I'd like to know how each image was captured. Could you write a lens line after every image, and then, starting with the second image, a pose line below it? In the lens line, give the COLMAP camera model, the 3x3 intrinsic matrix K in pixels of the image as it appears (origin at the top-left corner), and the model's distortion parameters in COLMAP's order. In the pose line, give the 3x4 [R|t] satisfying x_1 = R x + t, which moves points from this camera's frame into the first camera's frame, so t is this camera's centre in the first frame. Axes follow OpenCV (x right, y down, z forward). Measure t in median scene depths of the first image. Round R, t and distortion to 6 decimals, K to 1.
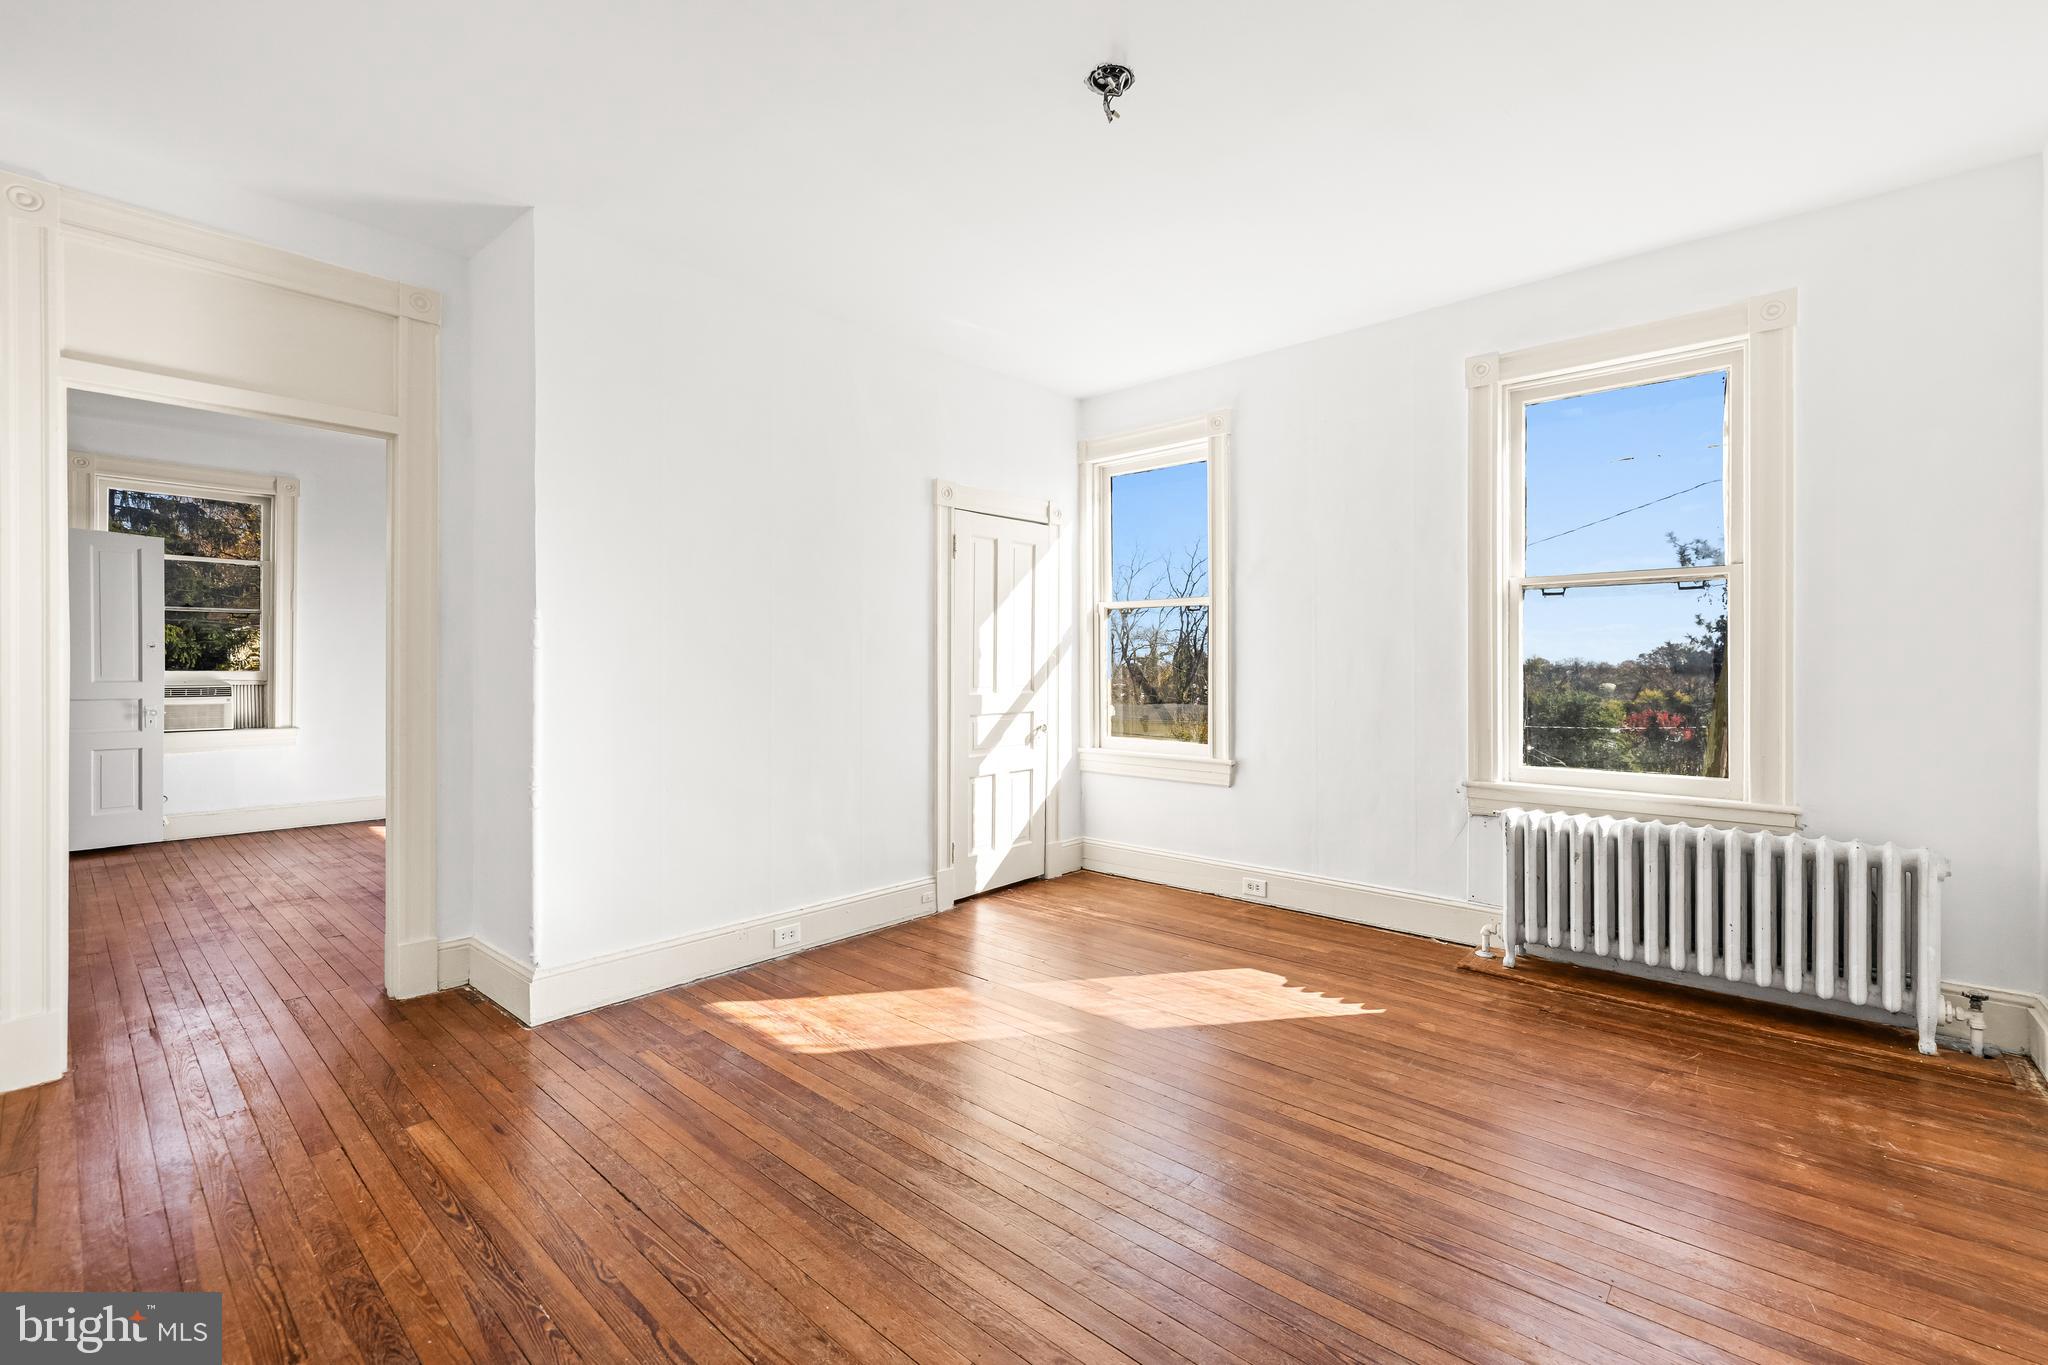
lens RADIAL K [[871.1, 0, 1031.0], [0, 871.1, 670.5], [0, 0, 1]] dist [0.003095, 0.000814]
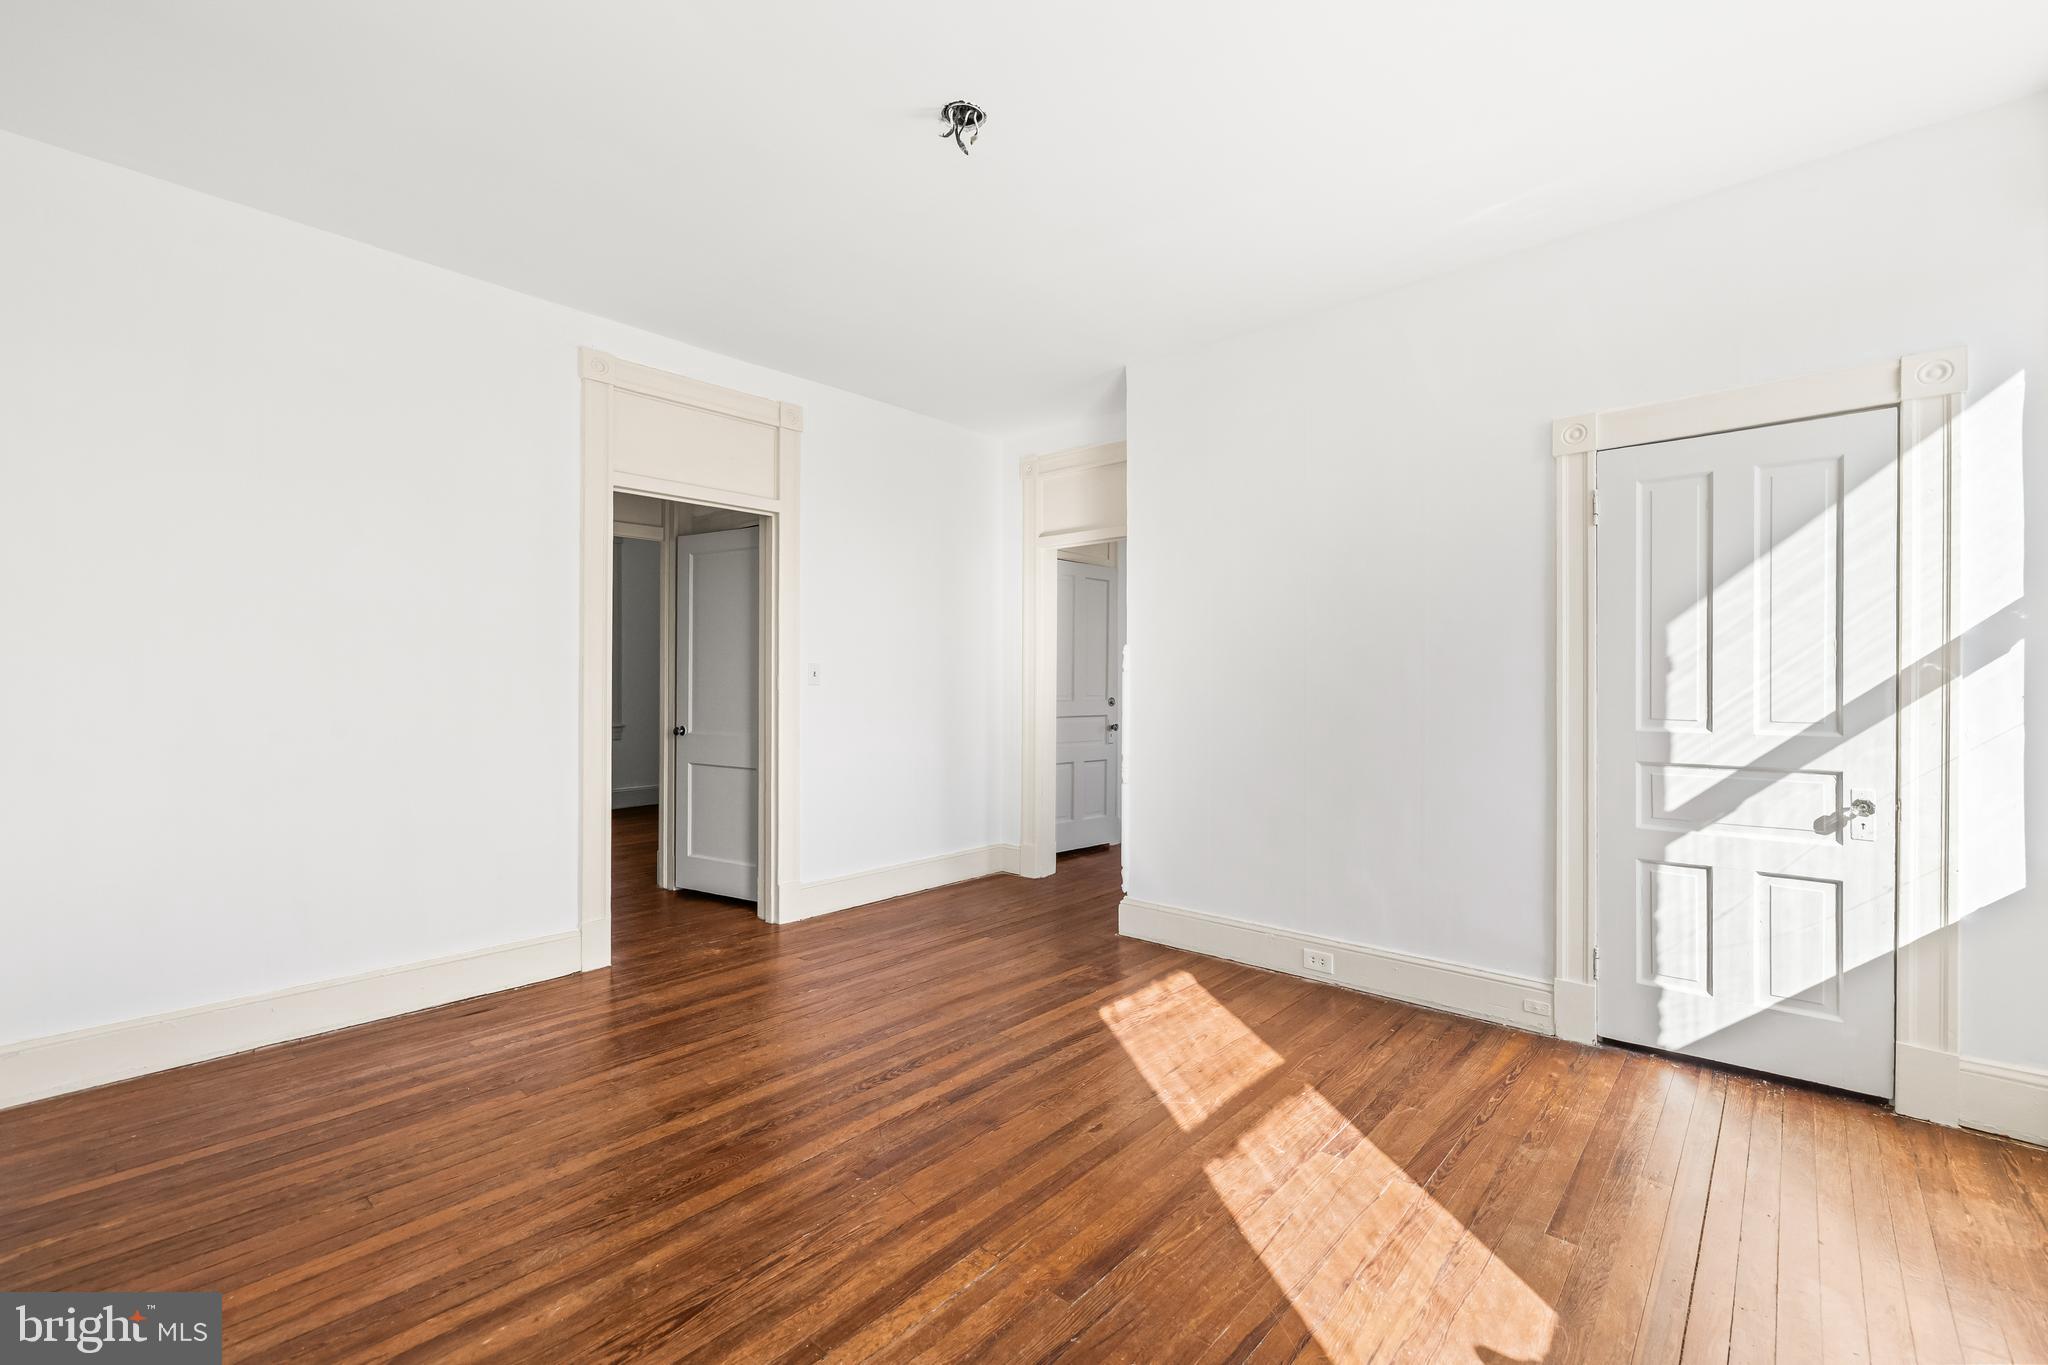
lens RADIAL K [[871.1, 0, 1030.8], [0, 871.1, 683.0], [0, 0, 1]] dist [0.003095, 0.000814]
pose [[0.011805, -0.000457, -0.999930, 0.580730], [-0.007719, 0.999970, -0.000548, -0.003376], [0.999901, 0.007724, 0.011801, 0.558557]]
